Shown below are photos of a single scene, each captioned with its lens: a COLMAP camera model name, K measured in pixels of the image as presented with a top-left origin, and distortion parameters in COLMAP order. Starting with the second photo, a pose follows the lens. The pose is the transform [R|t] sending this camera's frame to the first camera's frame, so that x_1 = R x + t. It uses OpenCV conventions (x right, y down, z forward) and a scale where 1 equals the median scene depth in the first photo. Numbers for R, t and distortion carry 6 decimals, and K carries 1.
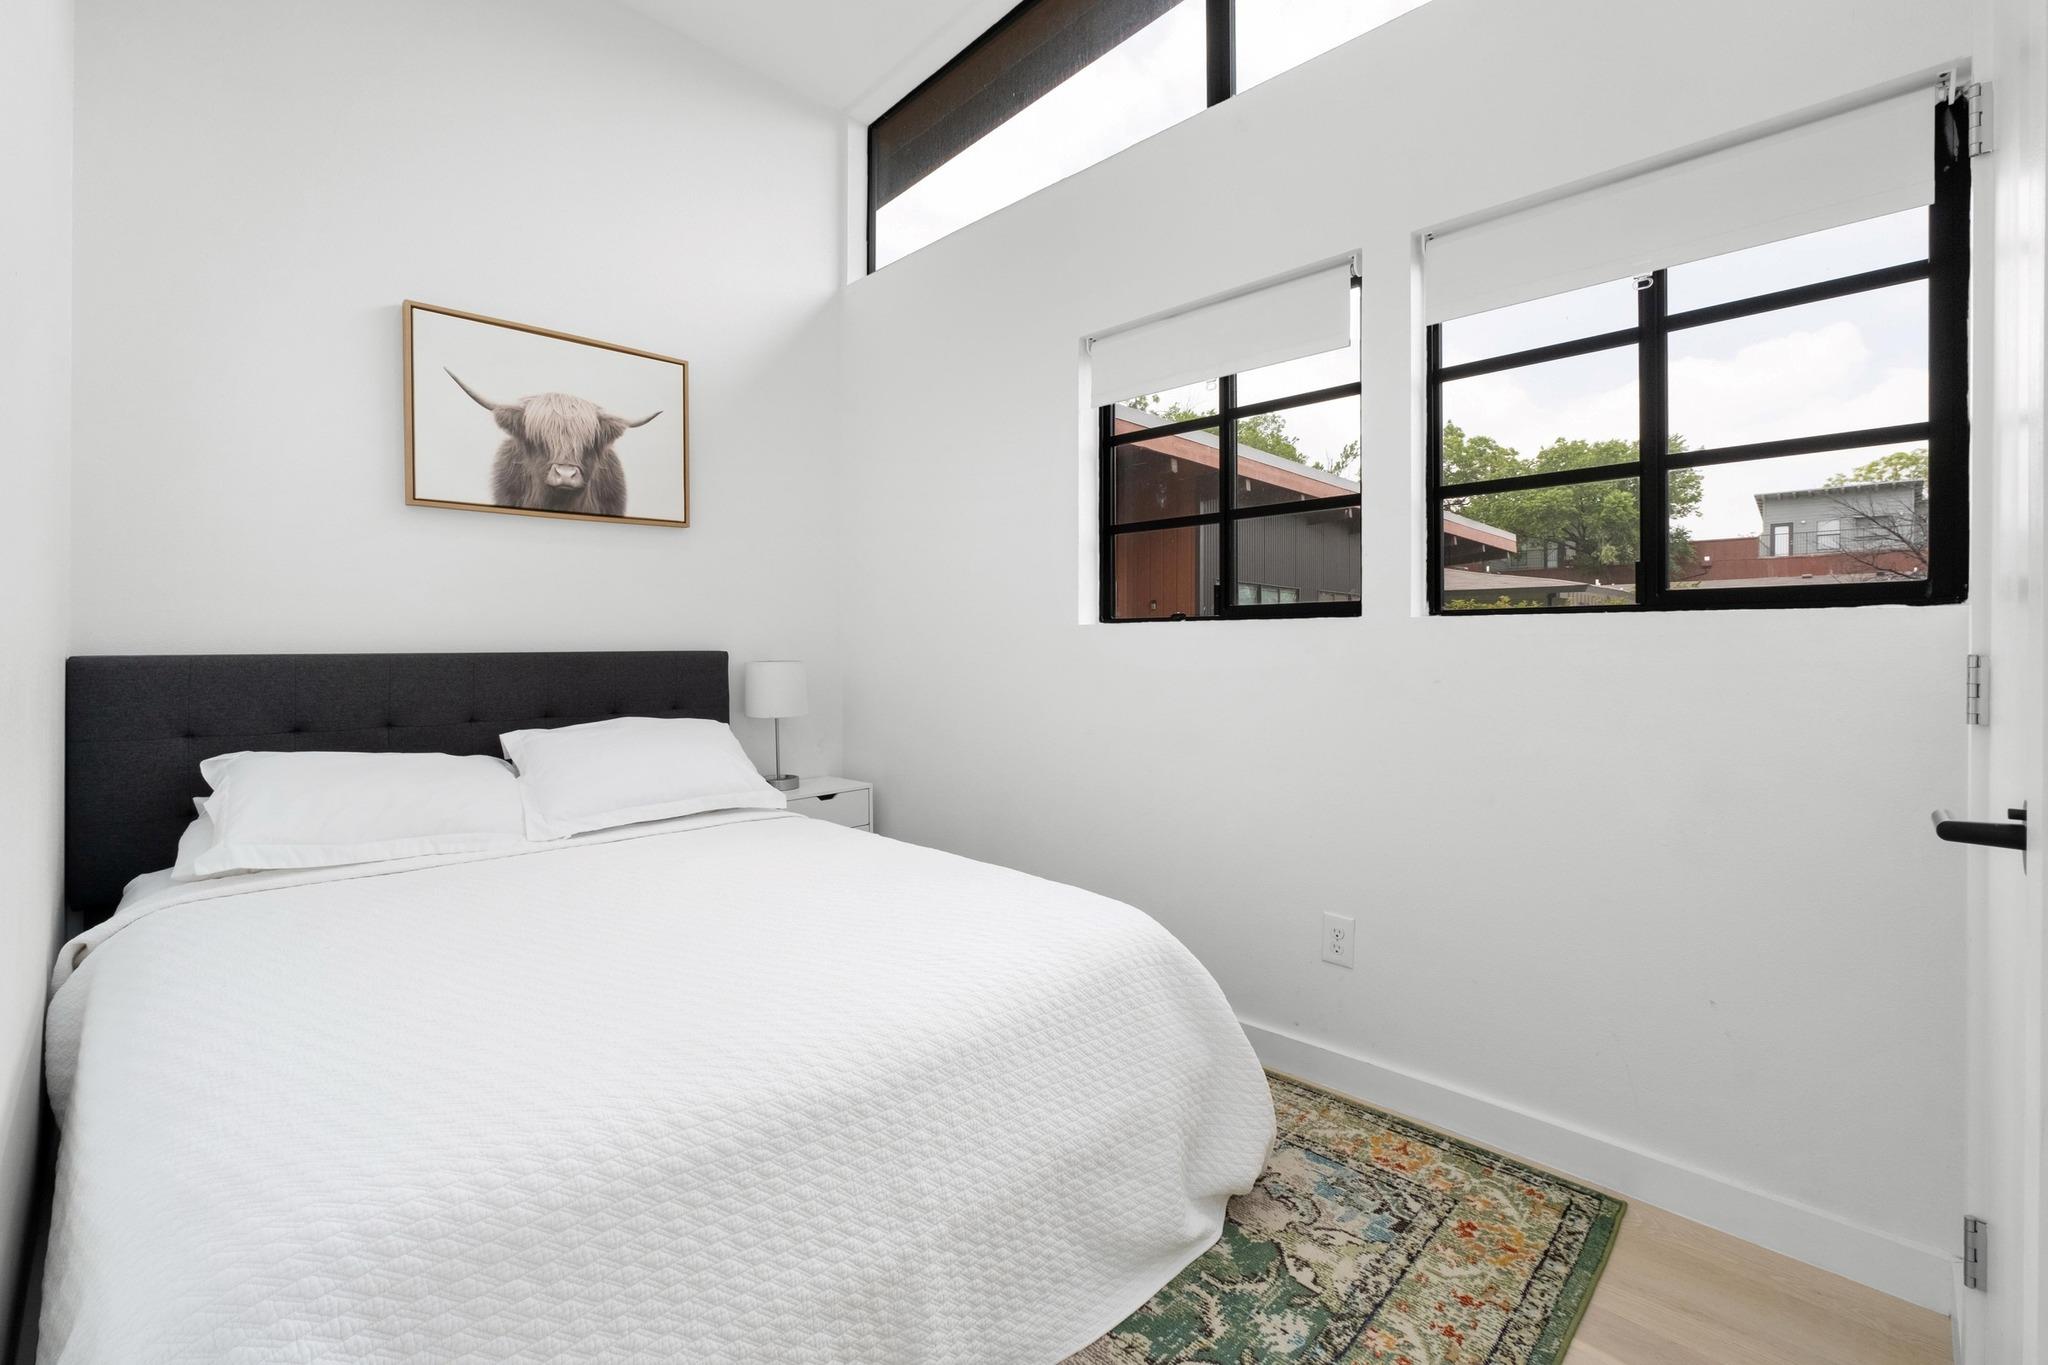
lens RADIAL K [[884.5, 0, 1029.0], [0, 884.5, 653.2], [0, 0, 1]] dist [-0.034390, 0.003106]
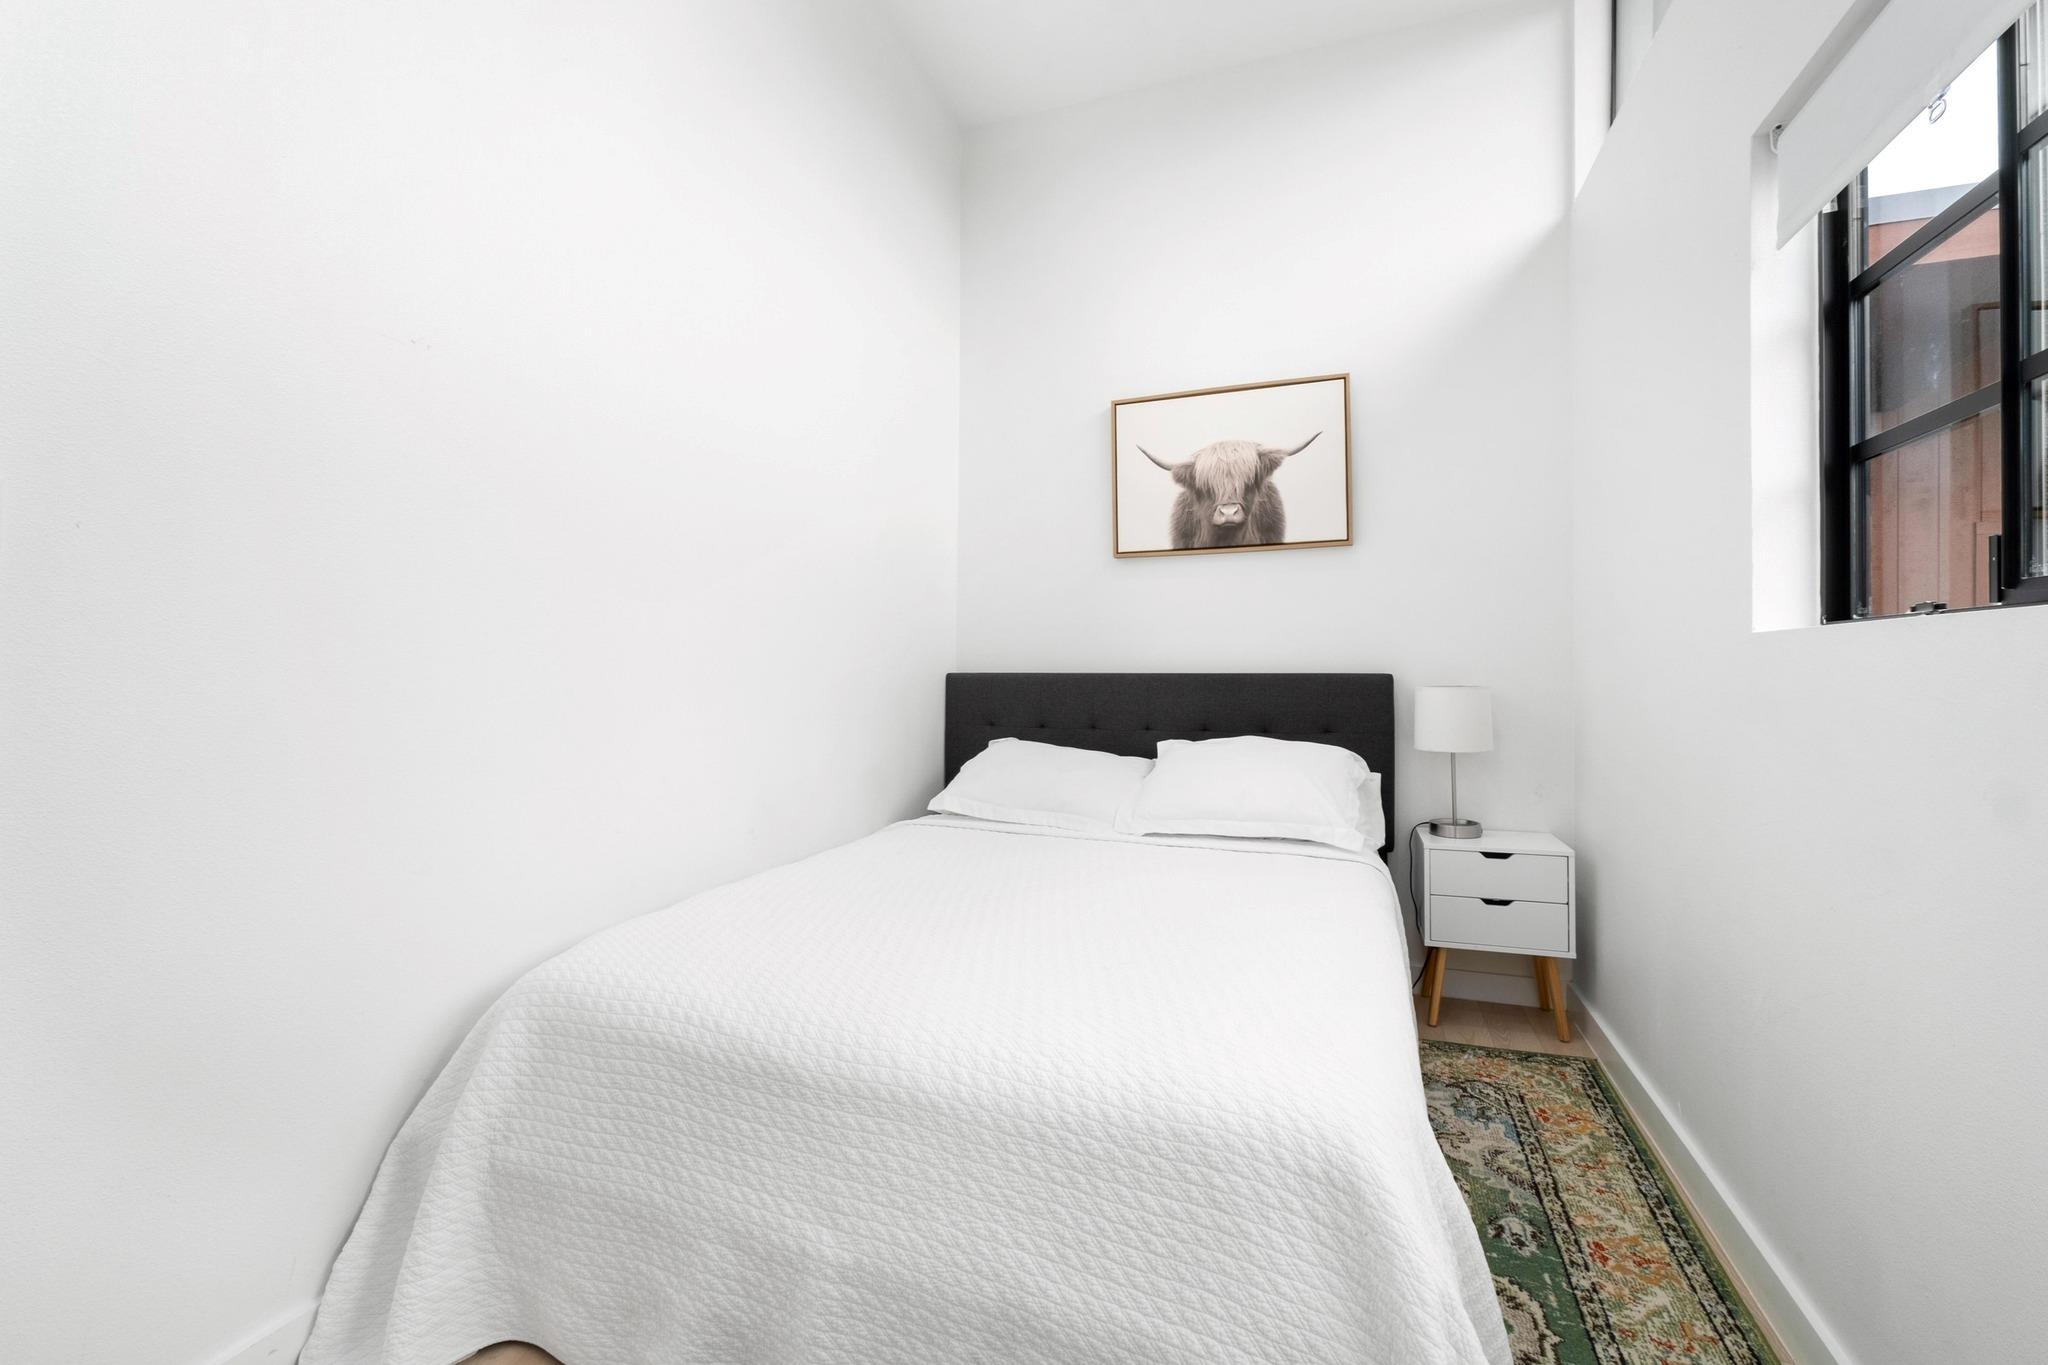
lens RADIAL K [[861.6, 0, 1030.6], [0, 861.6, 660.9], [0, 0, 1]] dist [-0.021824, 0.000513]
pose [[0.401930, -0.004599, -0.915659, 0.367962], [-0.010598, 0.999897, -0.009675, -0.003471], [0.915609, 0.013593, 0.401840, 0.336492]]
